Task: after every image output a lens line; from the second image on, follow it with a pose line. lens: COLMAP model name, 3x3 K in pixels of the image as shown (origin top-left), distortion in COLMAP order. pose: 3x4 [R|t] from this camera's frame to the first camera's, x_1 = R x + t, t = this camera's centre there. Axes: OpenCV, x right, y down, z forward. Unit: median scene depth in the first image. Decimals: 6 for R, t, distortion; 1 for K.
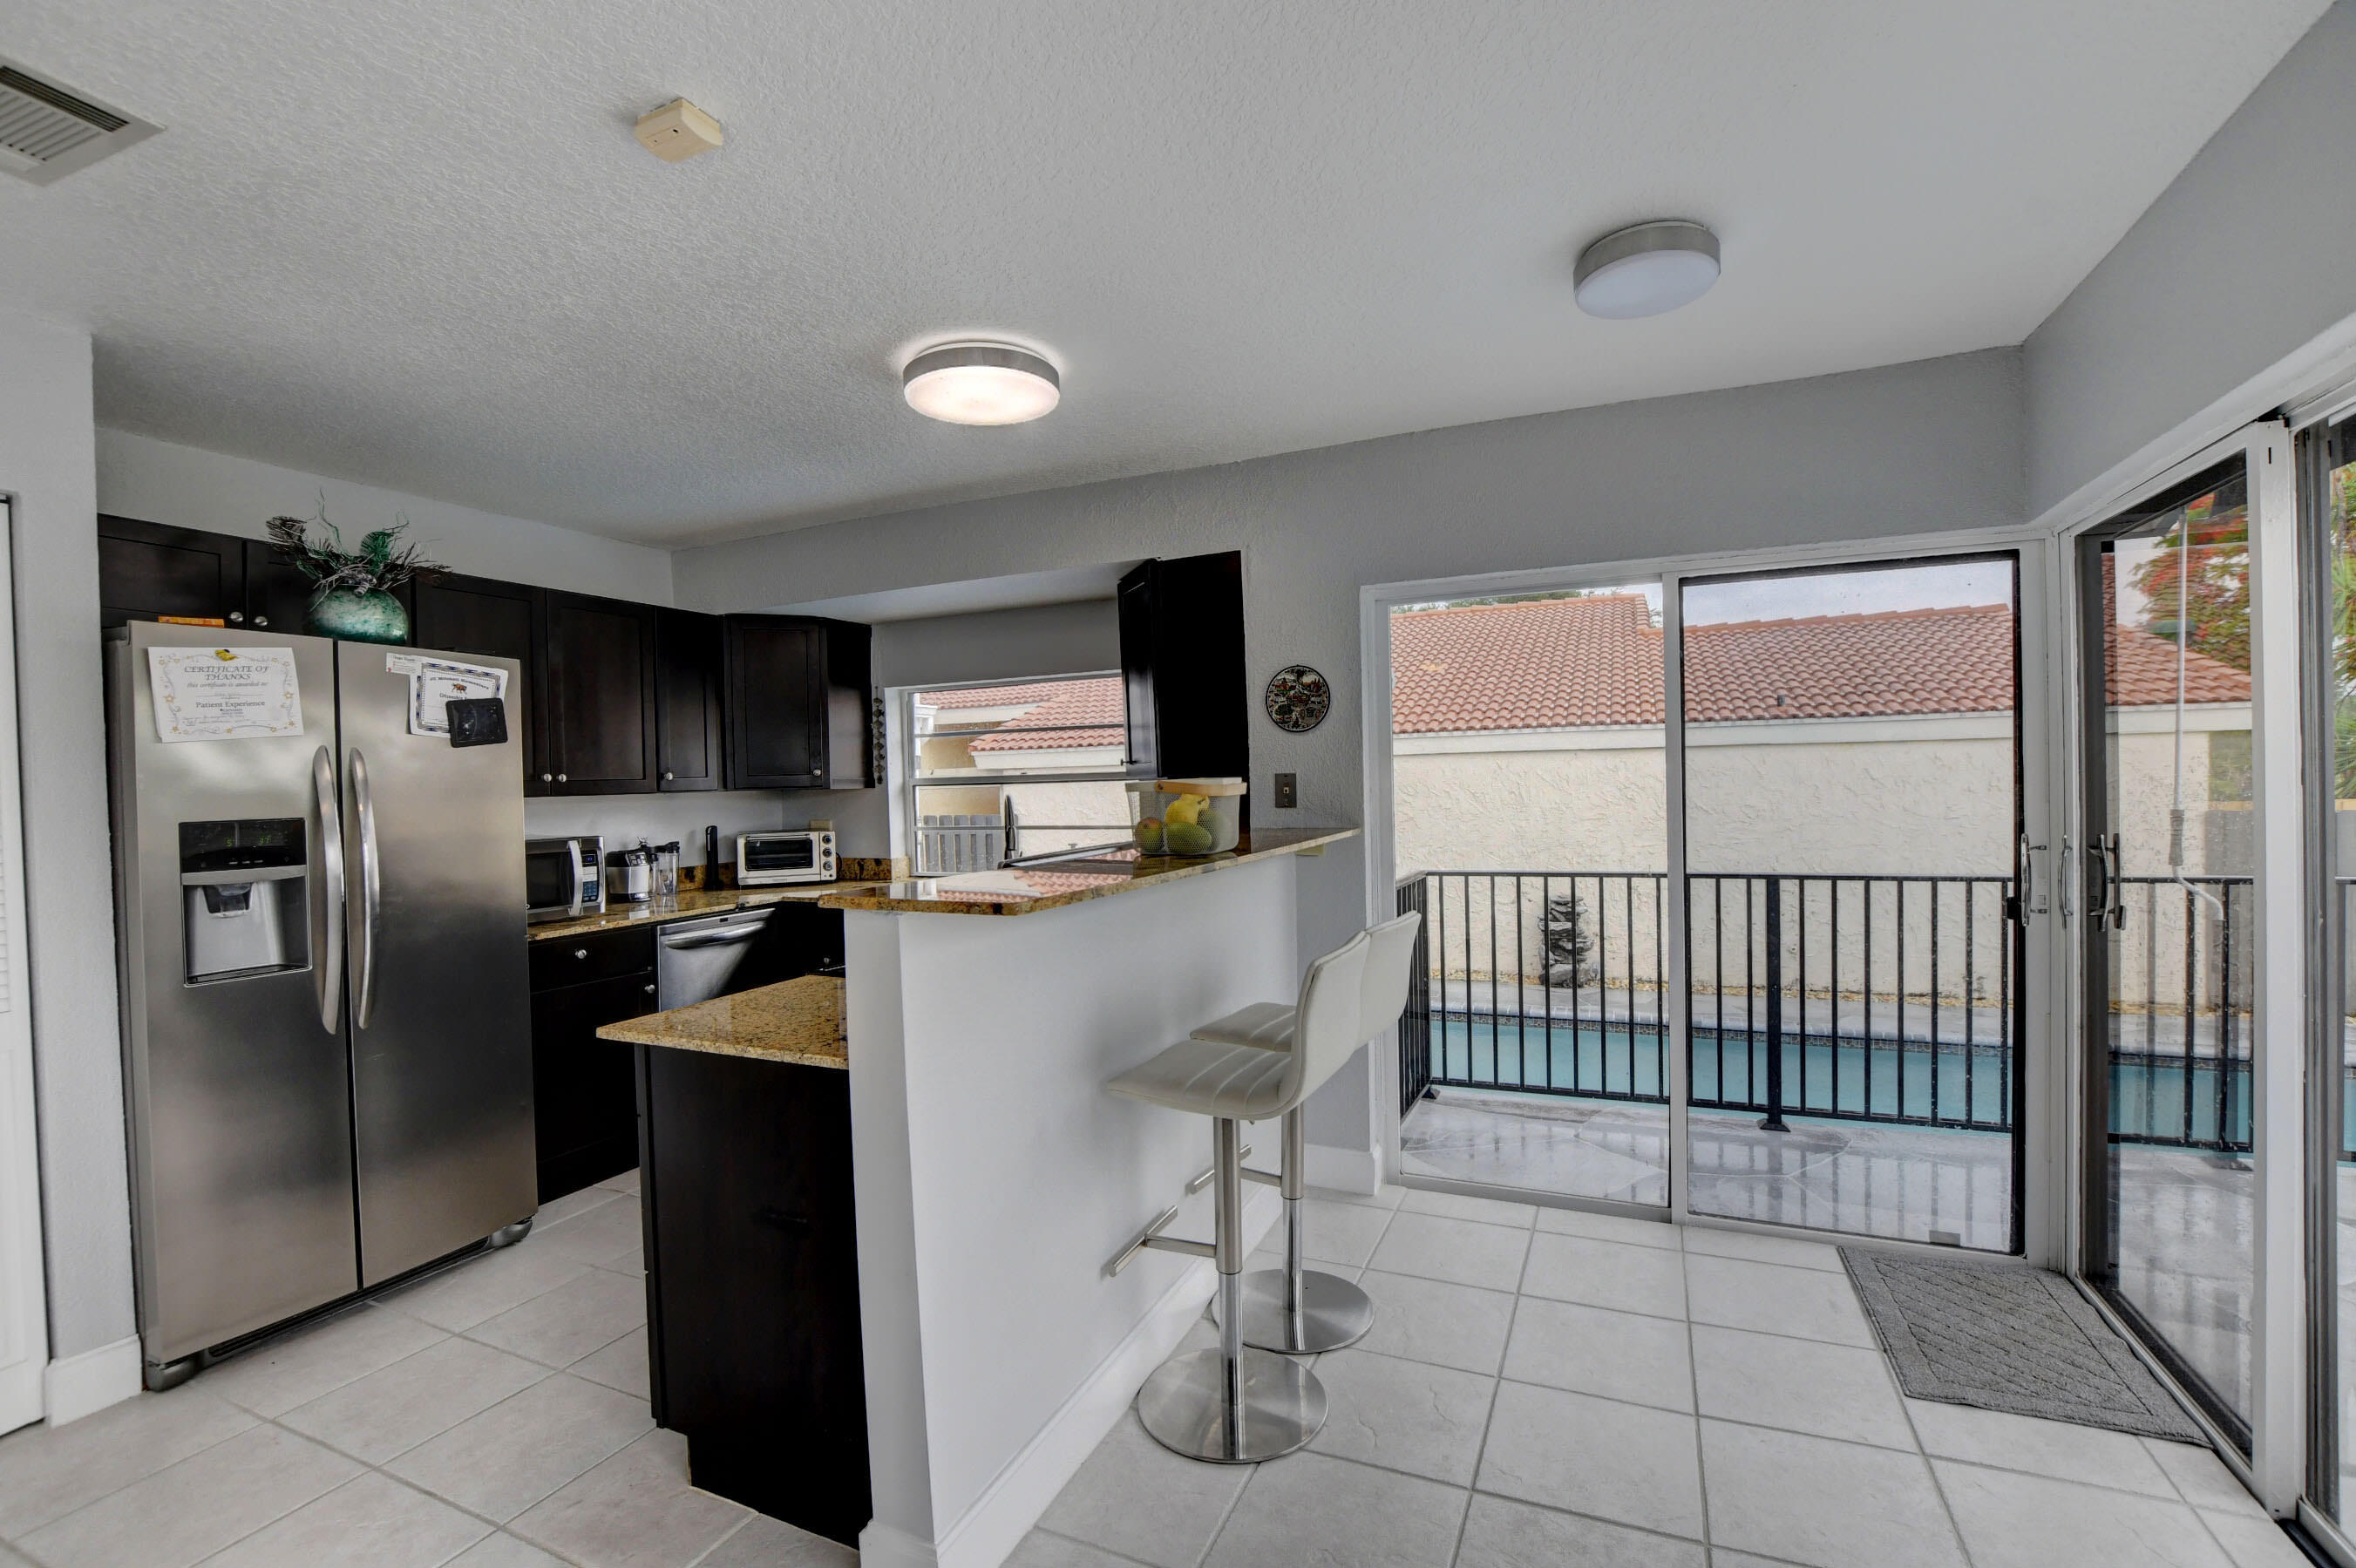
lens RADIAL K [[1035.6, 0, 1169.8], [0, 1035.6, 792.7], [0, 0, 1]] dist [-0.029051, 0.001432]
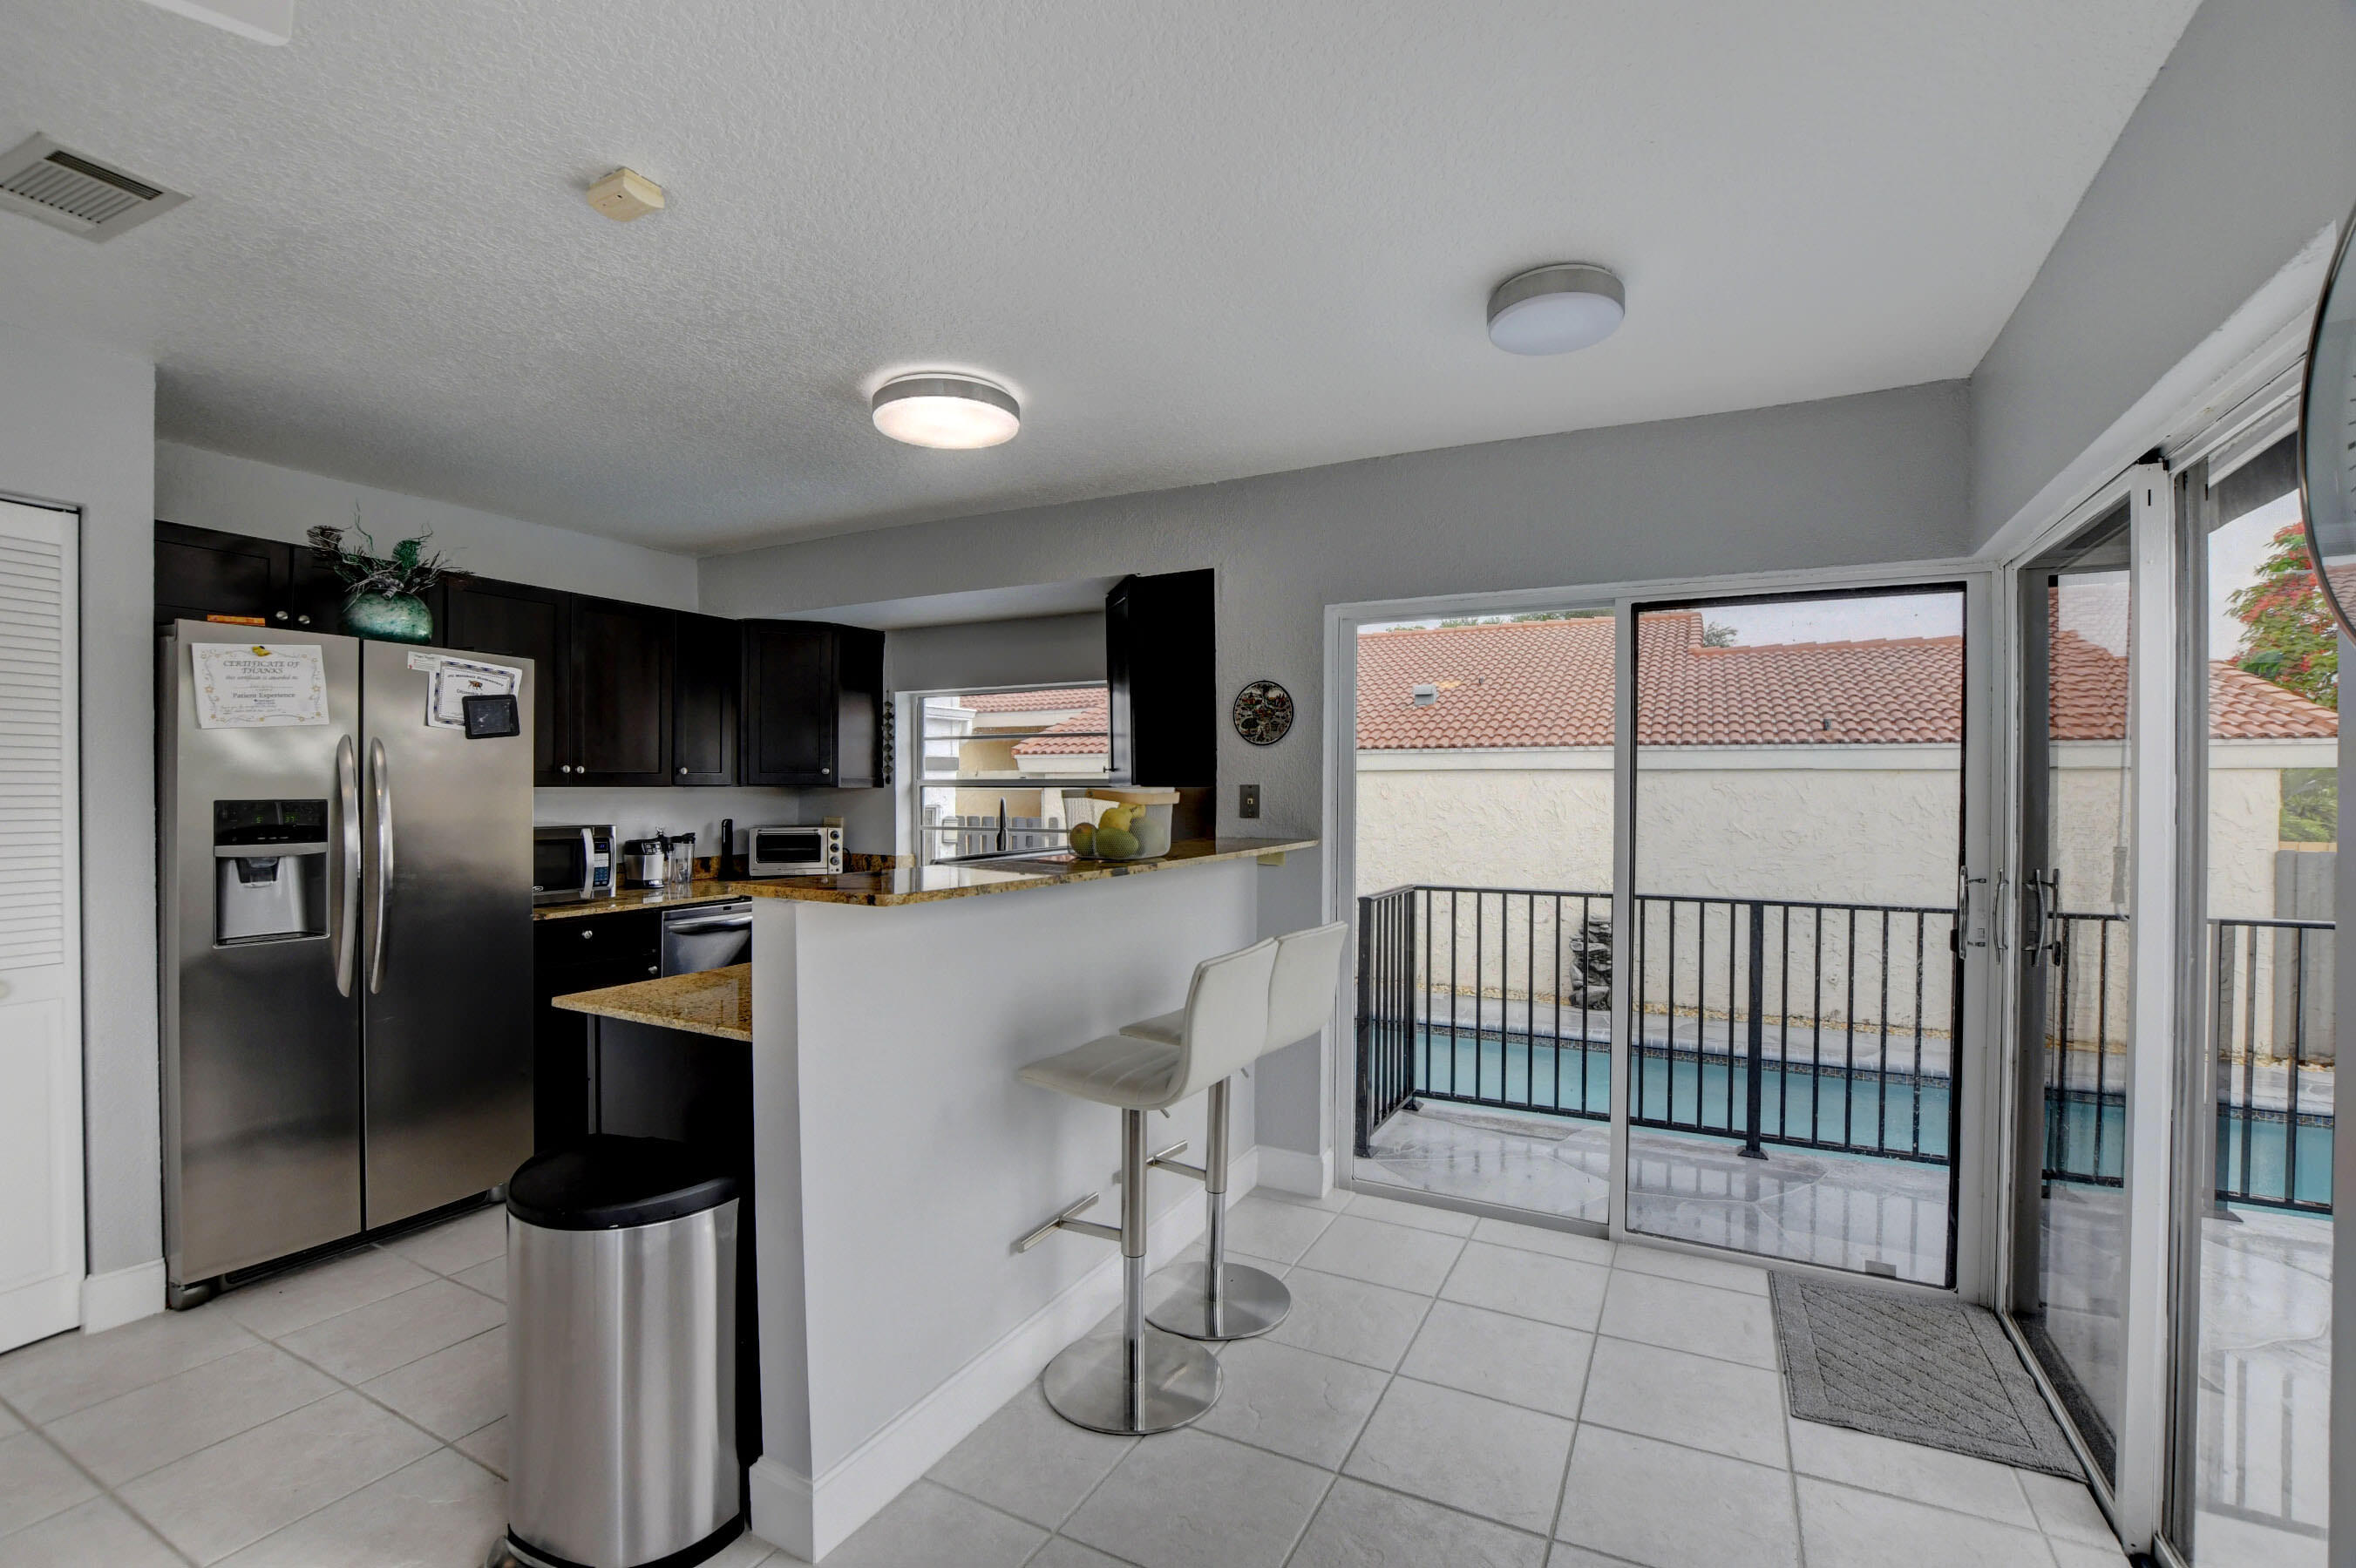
lens RADIAL K [[1034.8, 0, 1170.0], [0, 1034.8, 792.1], [0, 0, 1]] dist [-0.026672, -0.001197]
pose [[0.997845, 0.028883, -0.058914, 0.117431], [-0.029332, 0.999547, -0.006776, -0.002580], [0.058692, 0.008489, 0.998240, -0.045088]]
